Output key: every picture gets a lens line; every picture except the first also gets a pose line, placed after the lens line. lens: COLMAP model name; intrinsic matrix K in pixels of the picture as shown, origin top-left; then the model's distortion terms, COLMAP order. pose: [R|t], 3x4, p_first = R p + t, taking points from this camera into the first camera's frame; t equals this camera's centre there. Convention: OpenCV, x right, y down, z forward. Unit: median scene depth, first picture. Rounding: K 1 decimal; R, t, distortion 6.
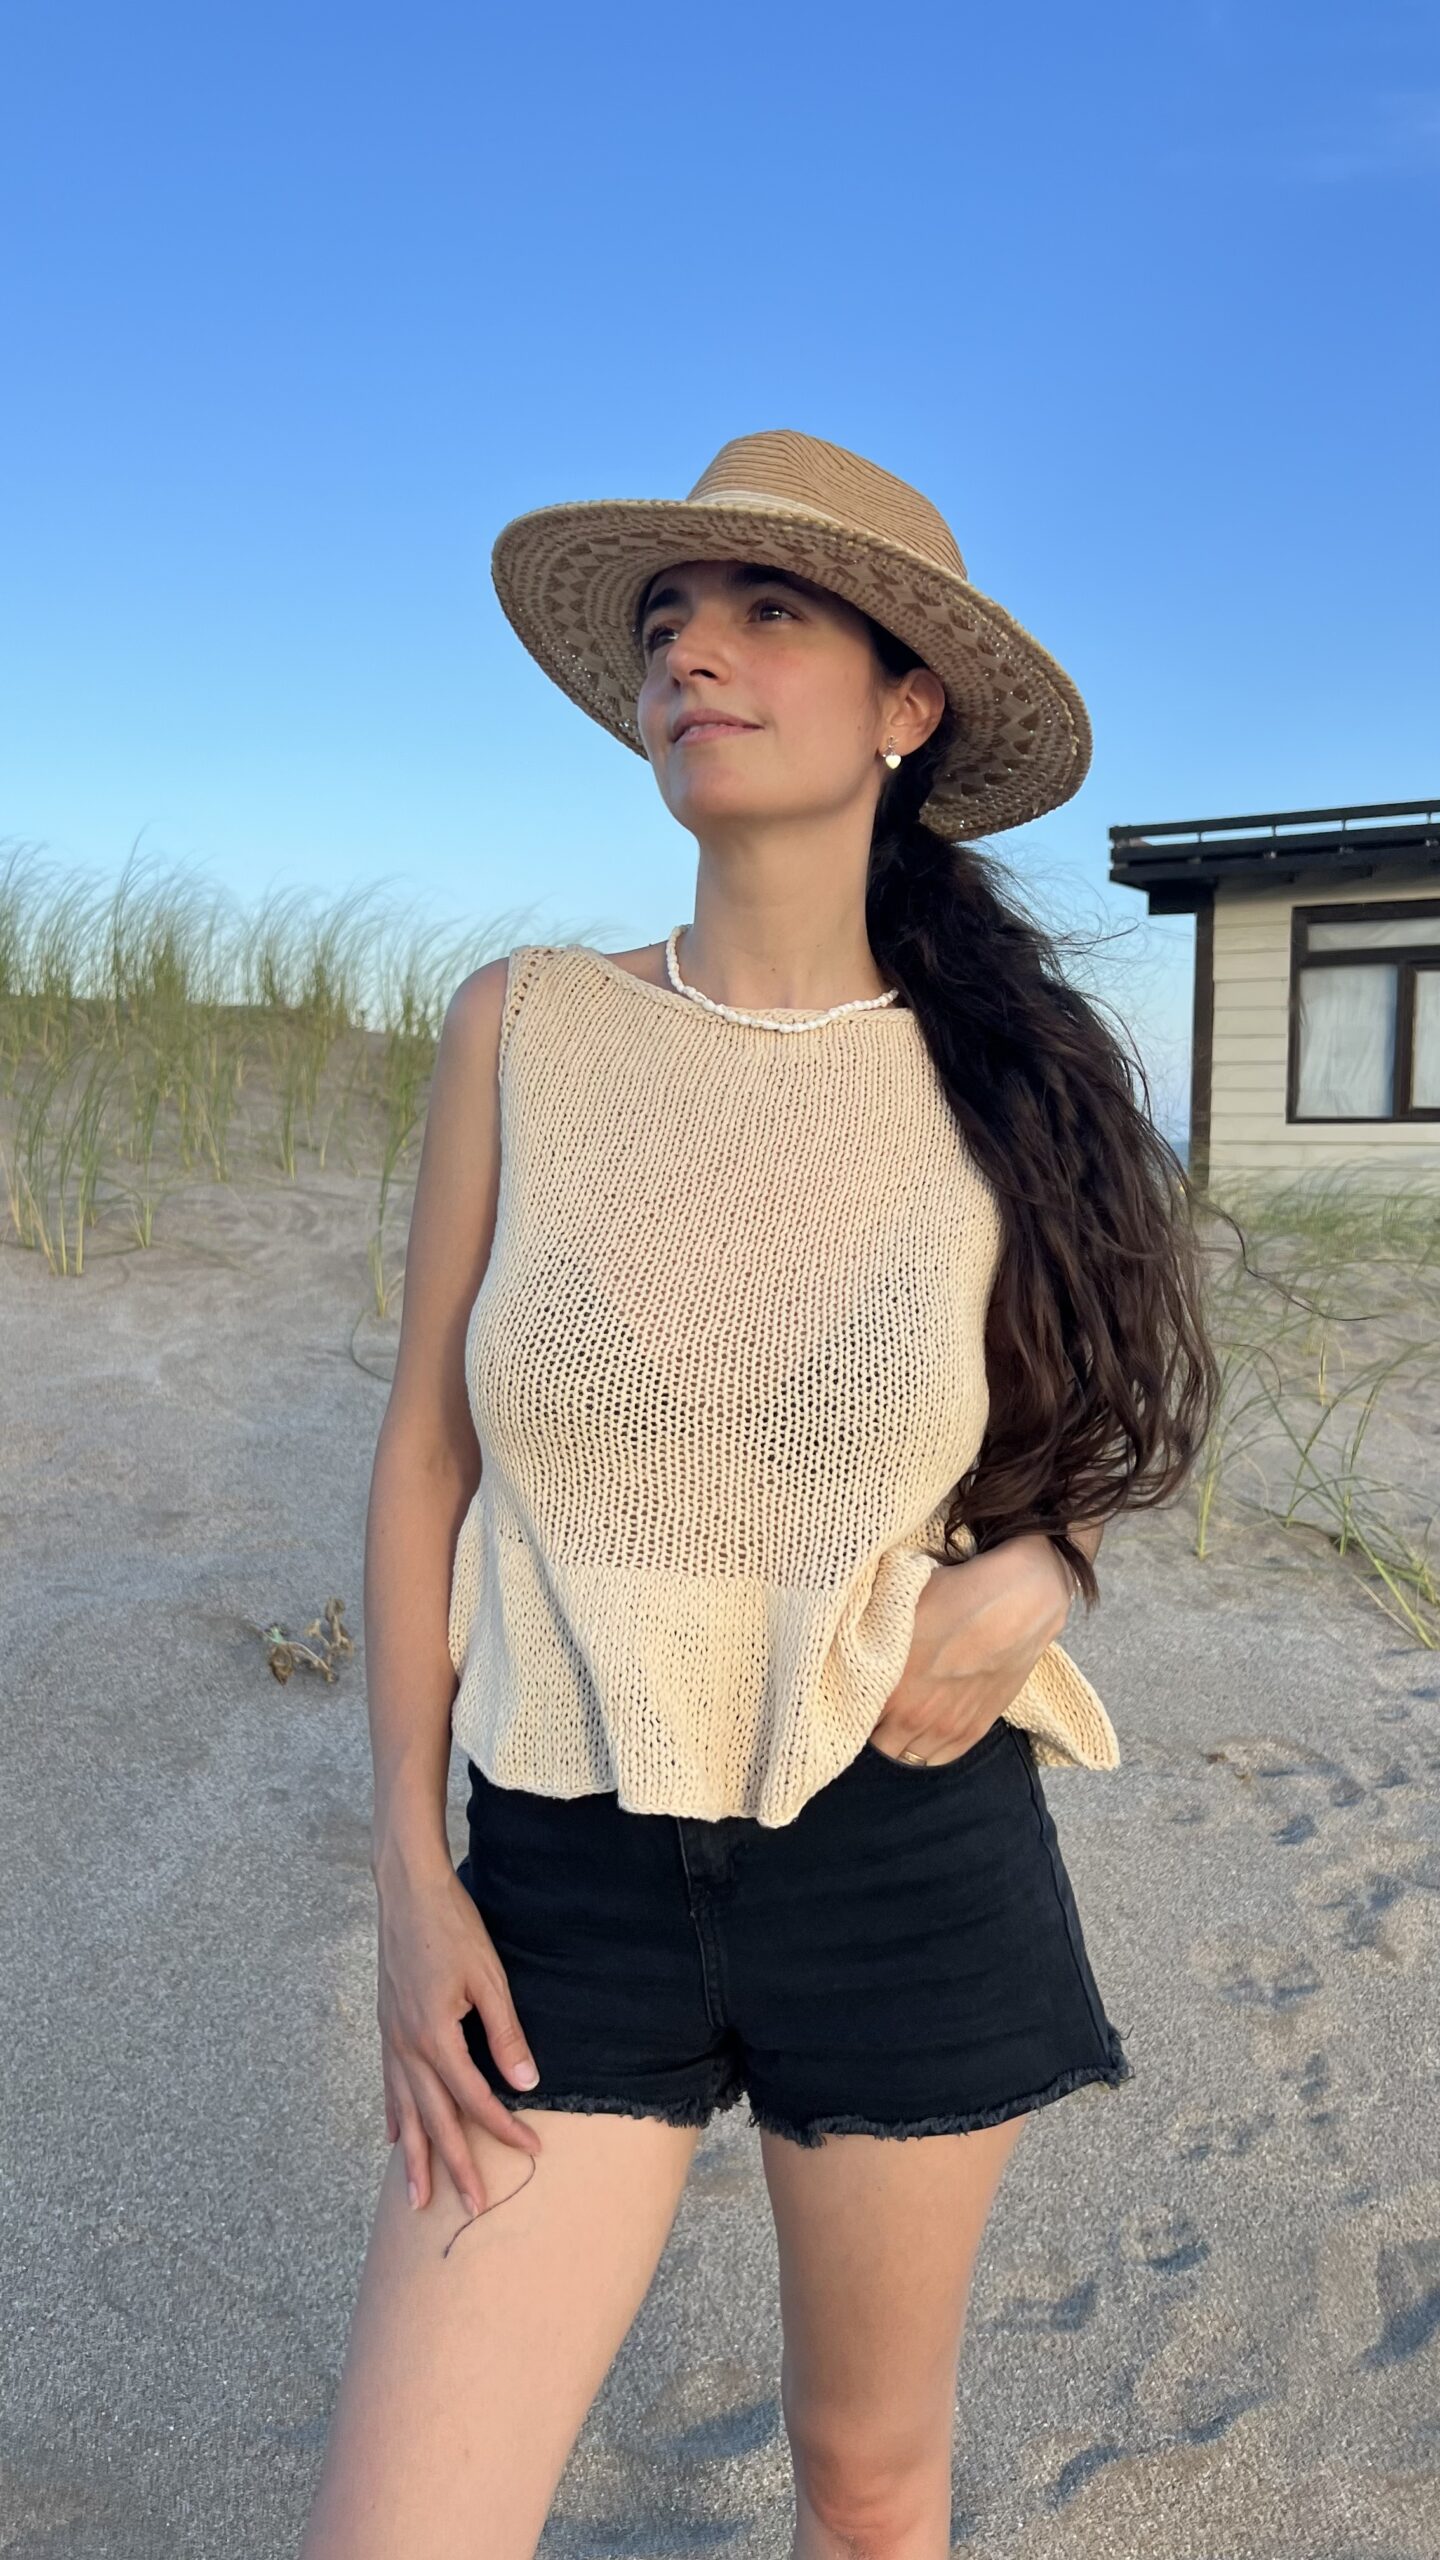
lens RADIAL K [[1959.4, 0, 716.1], [0, 1959.4, 1264.8], [0, 0, 1]] dist [0.004758, -0.010505]
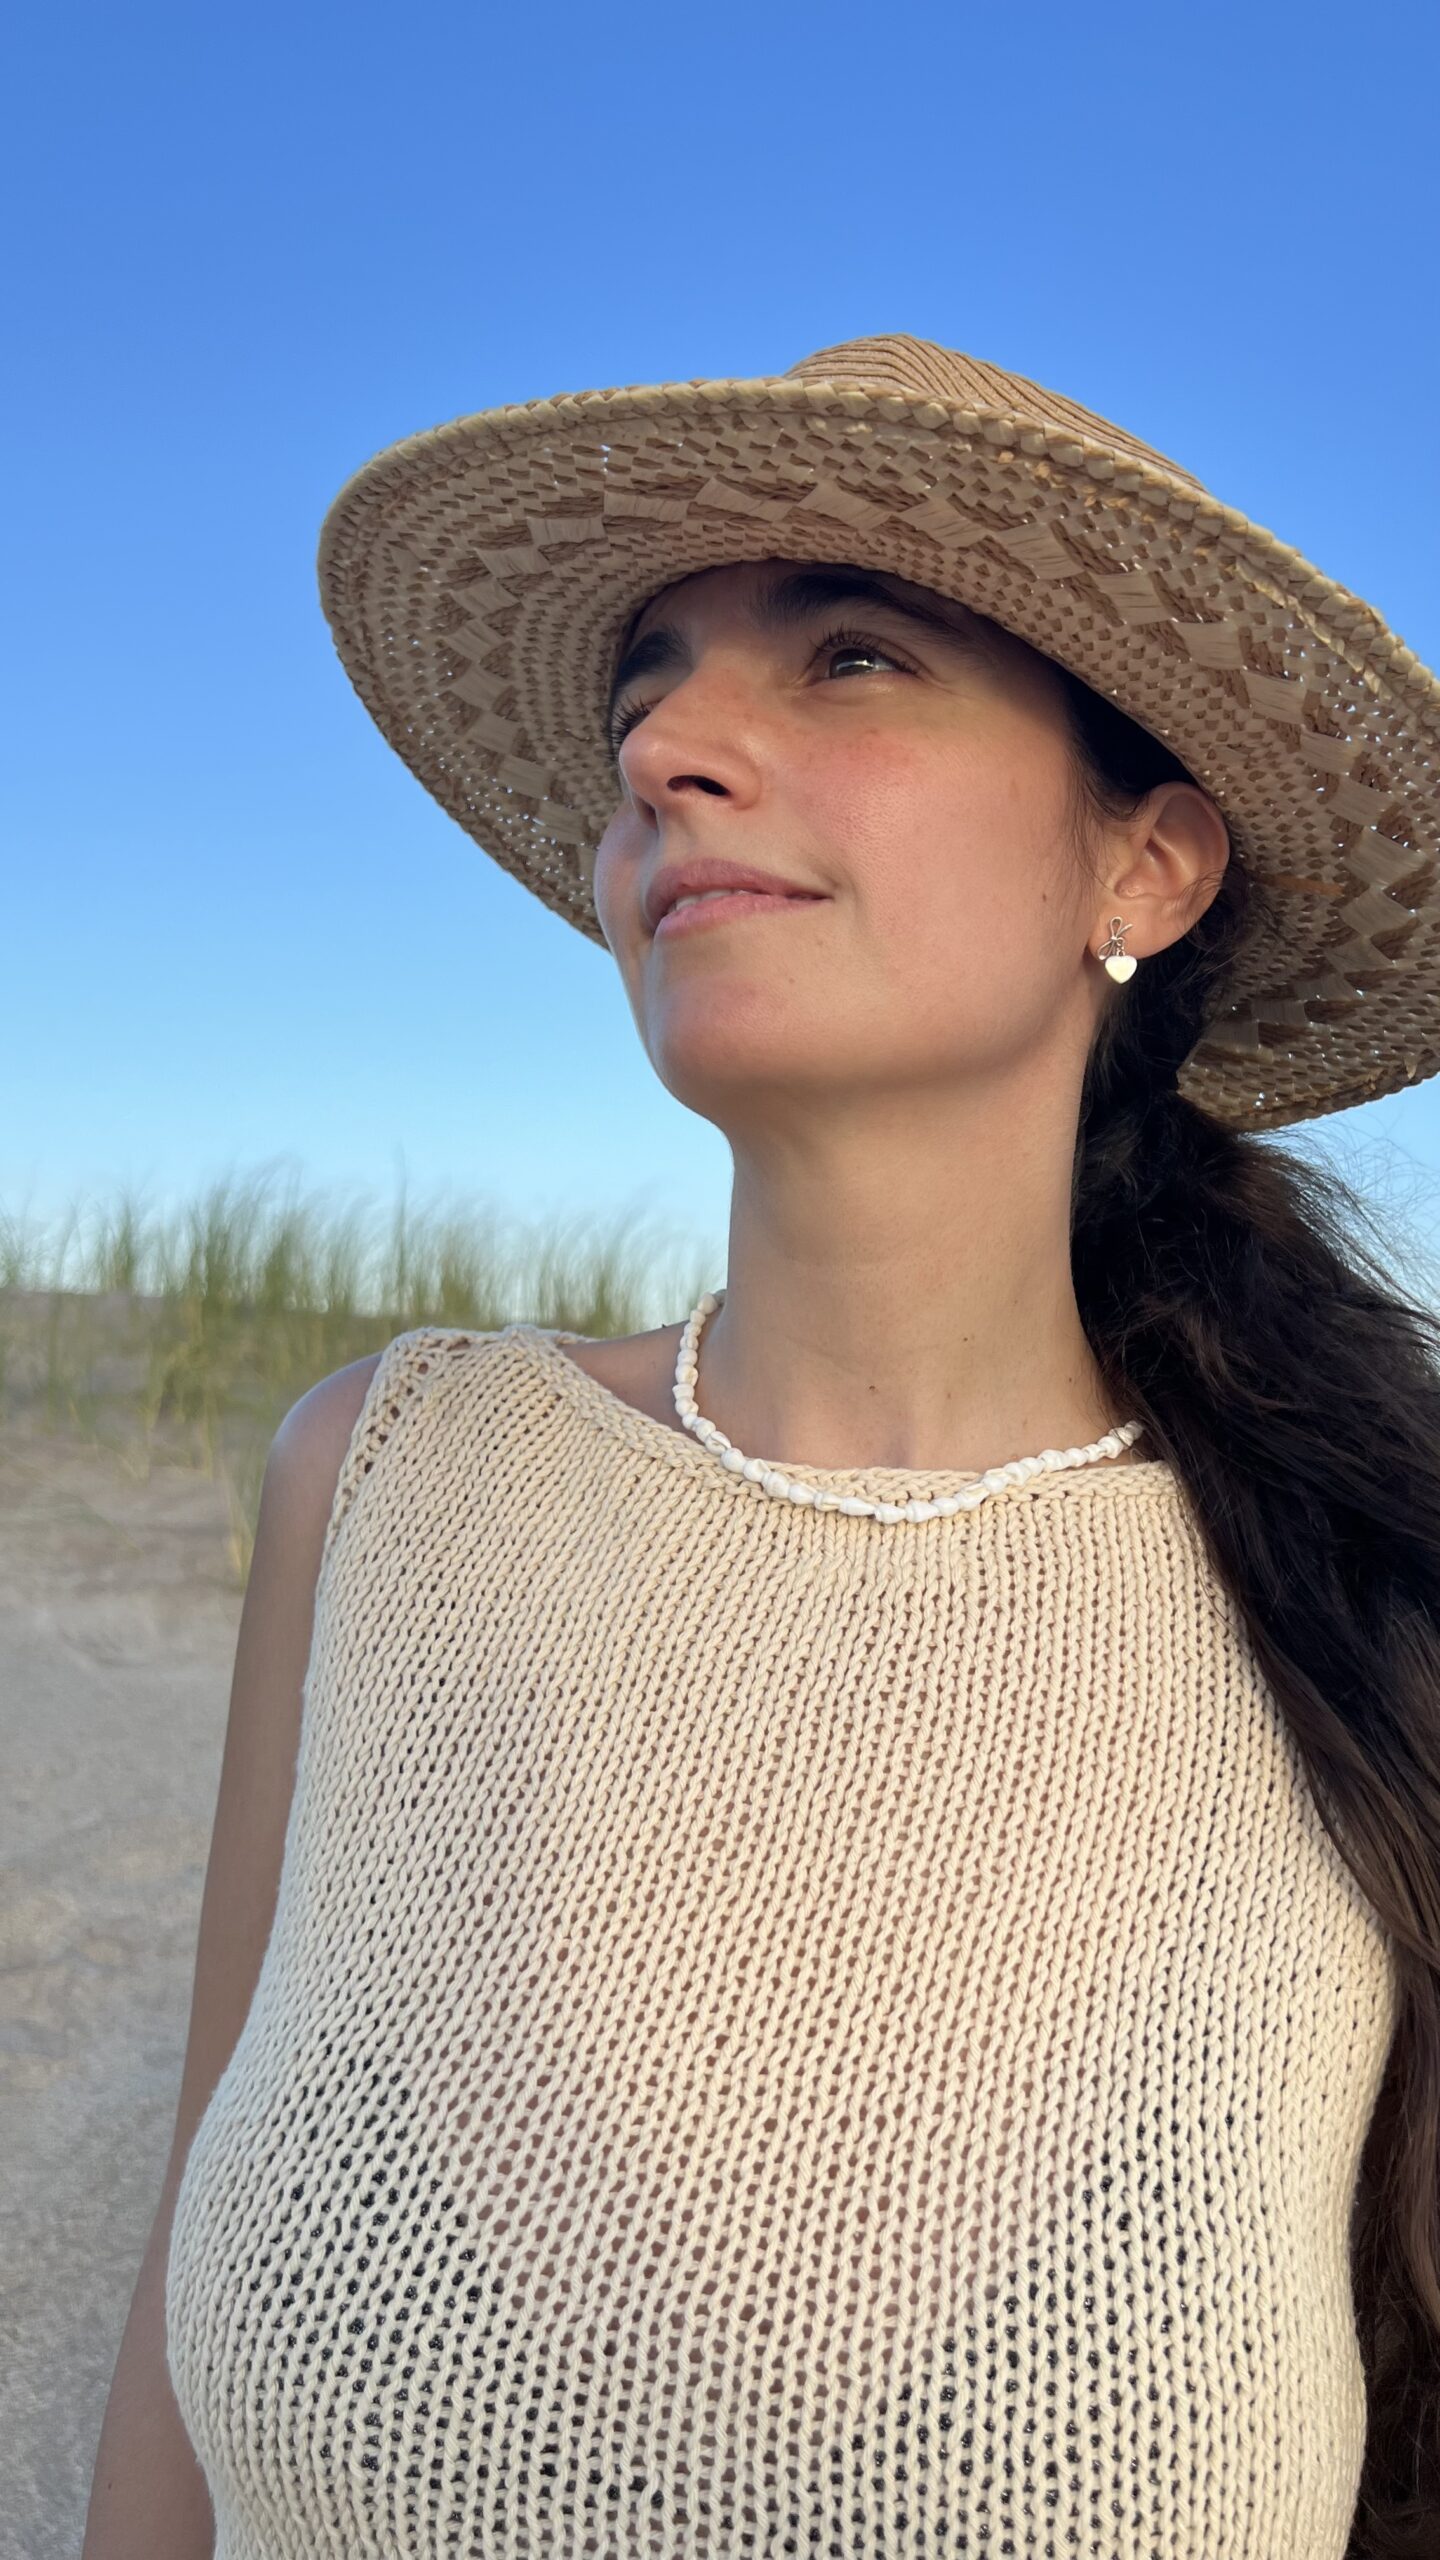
lens RADIAL K [[1783.6, 0, 709.6], [0, 1783.6, 1293.6], [0, 0, 1]] dist [0.129701, -0.004124]
pose [[0.985242, -0.004098, -0.171116, 0.062768], [-0.019489, 0.990526, -0.135932, -0.106466], [0.170052, 0.137261, 0.975829, 0.524679]]
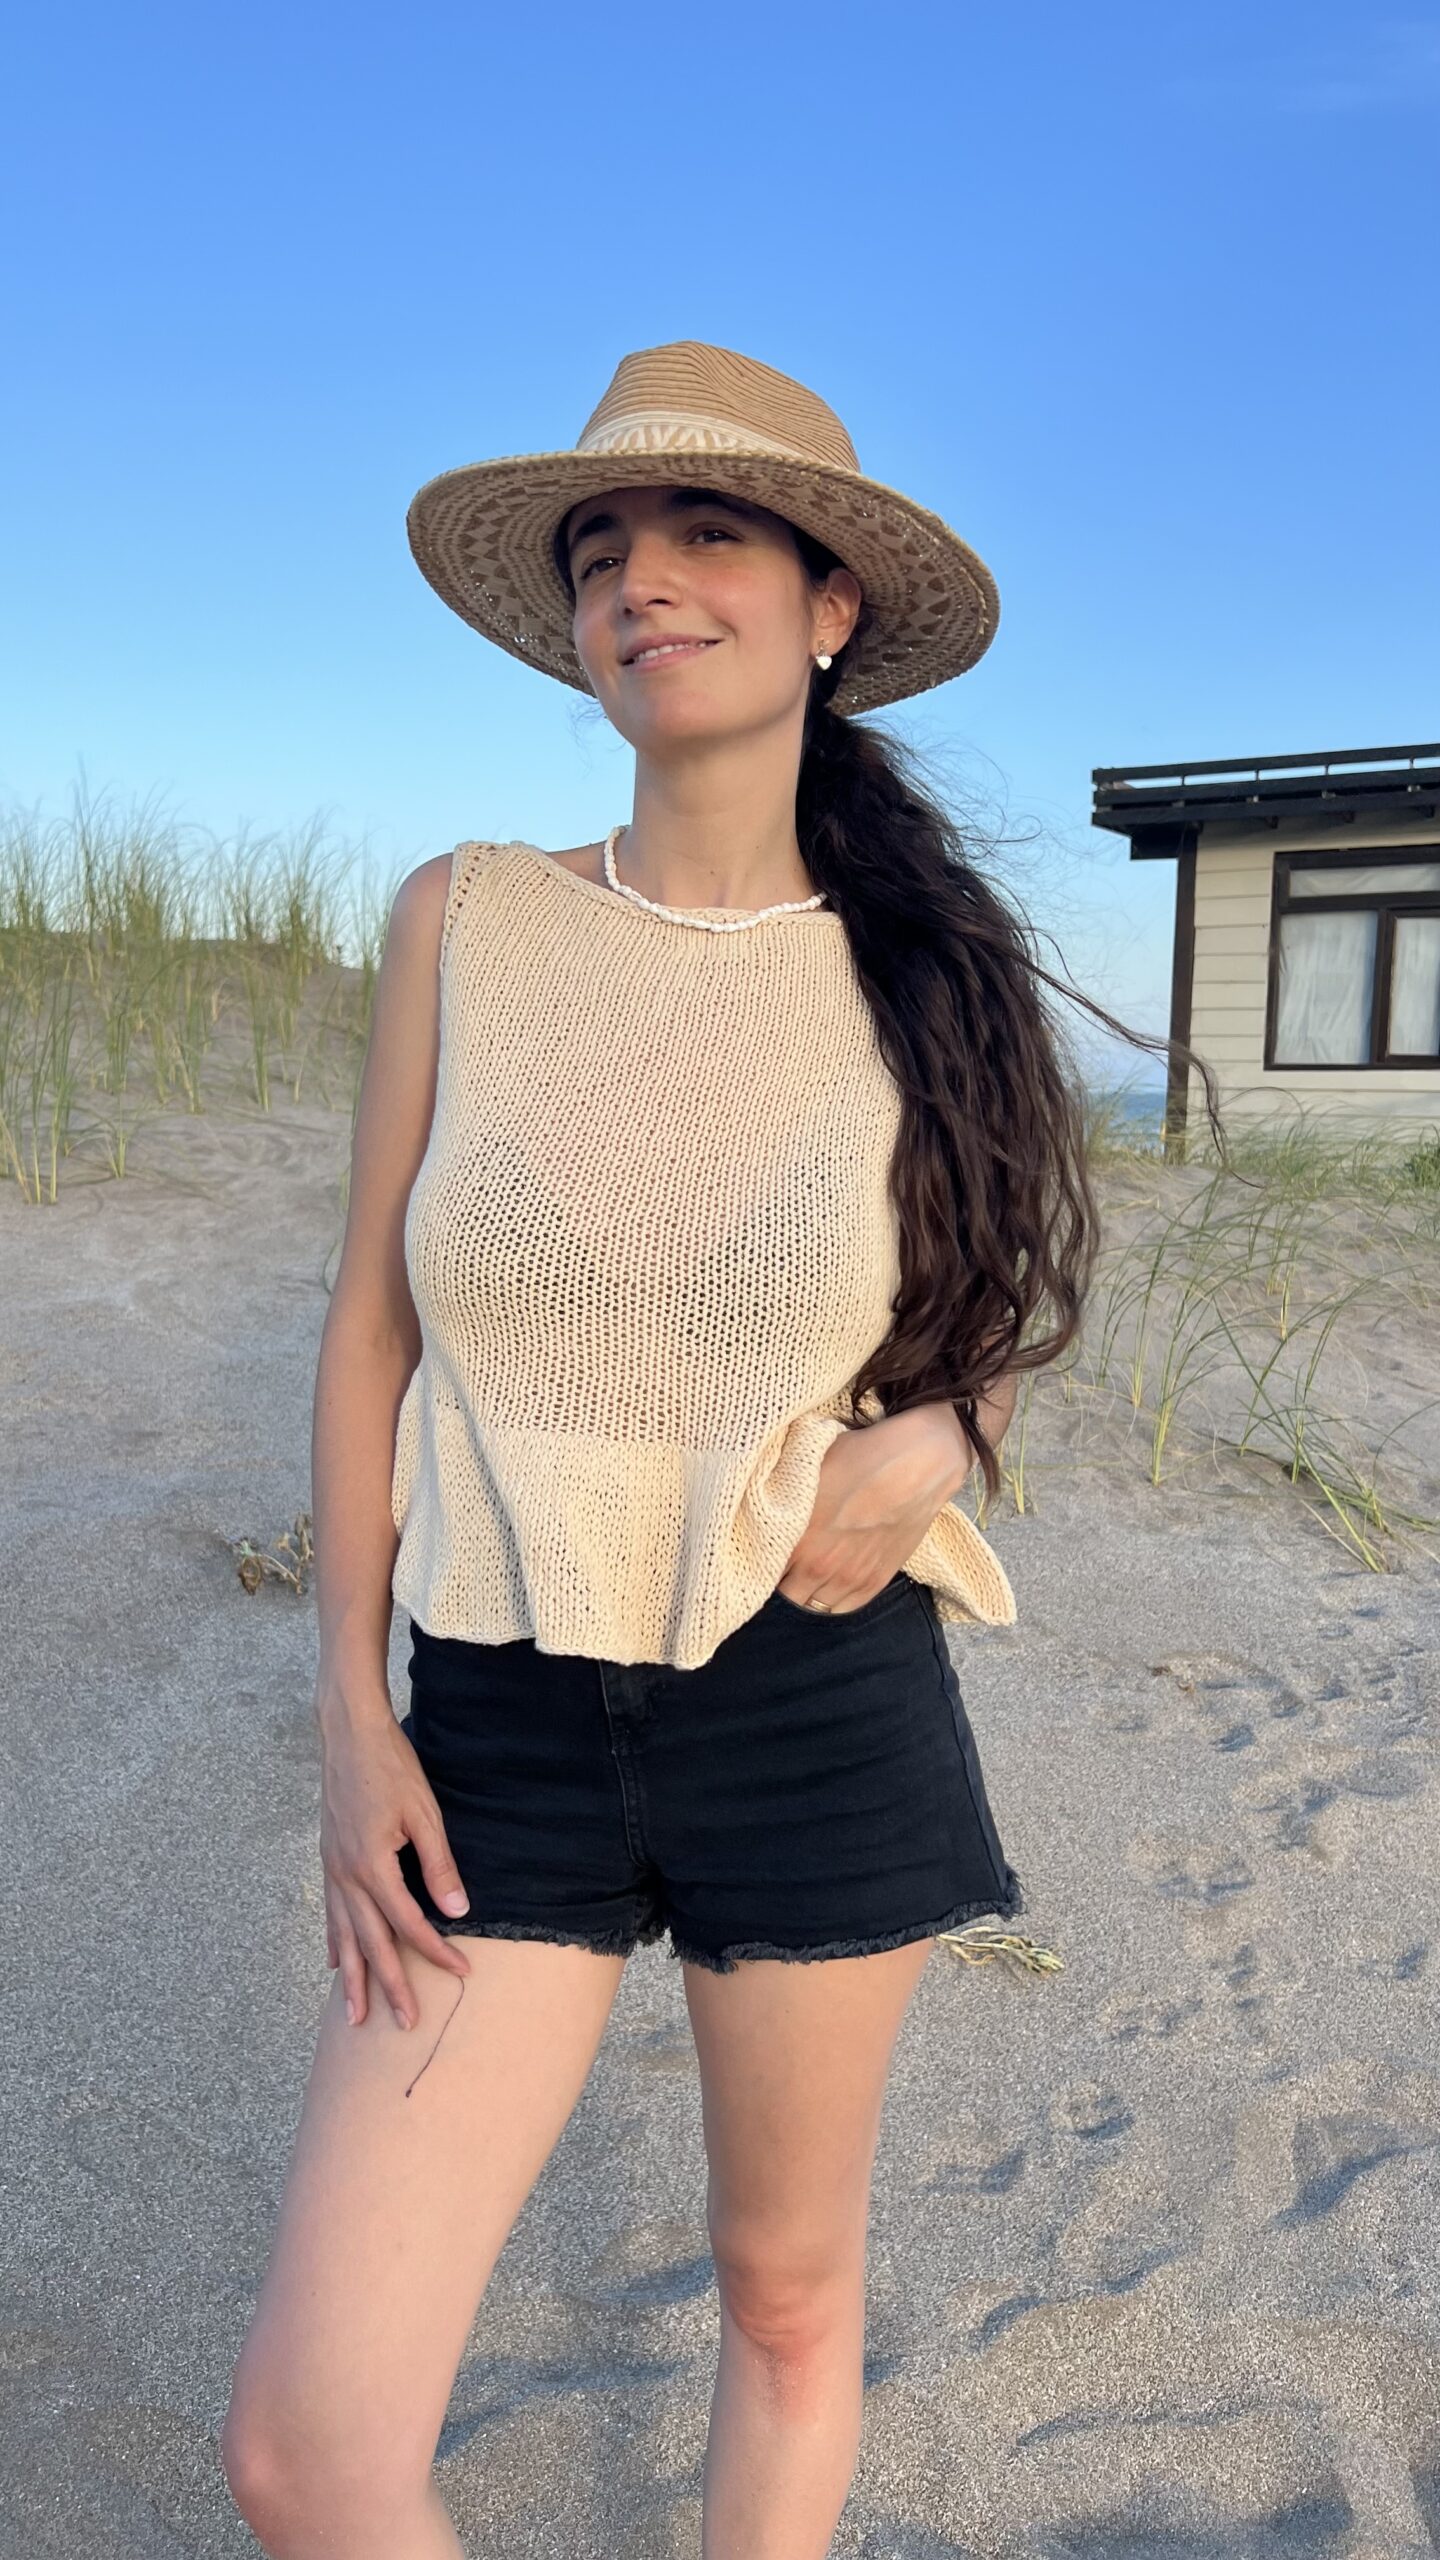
lens RADIAL K [[1962.5, 0, 730.5], [0, 1962.5, 1300.3], [0, 0, 1]] dist [0.003609, 0.012493]
pose [[0.999875, 0.005984, 0.014665, 0.027097], [-0.006614, 0.999040, 0.043297, 0.029468], [-0.014392, -0.043389, 0.998955, -0.045308]]
